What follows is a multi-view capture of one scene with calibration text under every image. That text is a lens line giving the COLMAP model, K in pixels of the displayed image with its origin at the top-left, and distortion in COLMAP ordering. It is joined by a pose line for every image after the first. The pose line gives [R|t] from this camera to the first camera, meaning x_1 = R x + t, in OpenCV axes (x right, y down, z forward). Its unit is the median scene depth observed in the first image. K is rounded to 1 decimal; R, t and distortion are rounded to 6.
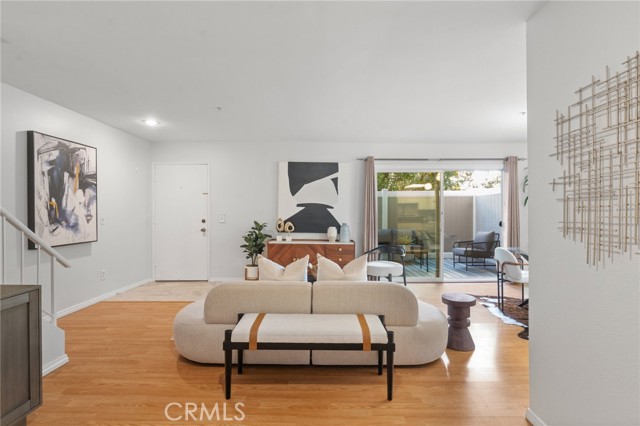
lens RADIAL K [[318.3, 0, 329.9], [0, 318.3, 211.4], [0, 0, 1]] dist [-0.011356, 0.001500]
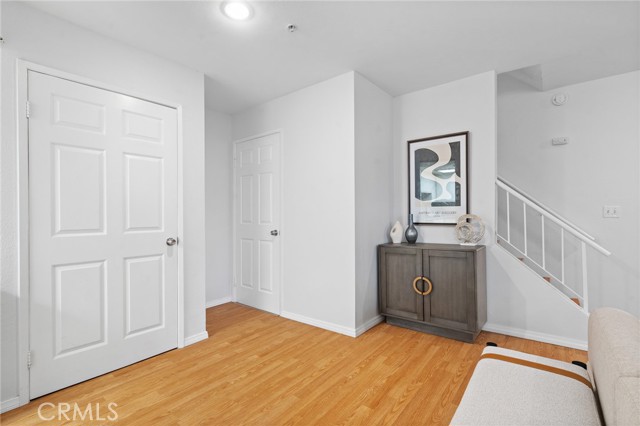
lens RADIAL K [[291.2, 0, 313.6], [0, 291.2, 215.7], [0, 0, 1]] dist [-0.009360, 0.003715]
pose [[-0.650333, 0.004989, -0.759633, 0.244960], [0.008105, 0.999967, -0.000372, 0.033571], [0.759606, -0.006399, -0.650352, 0.574528]]
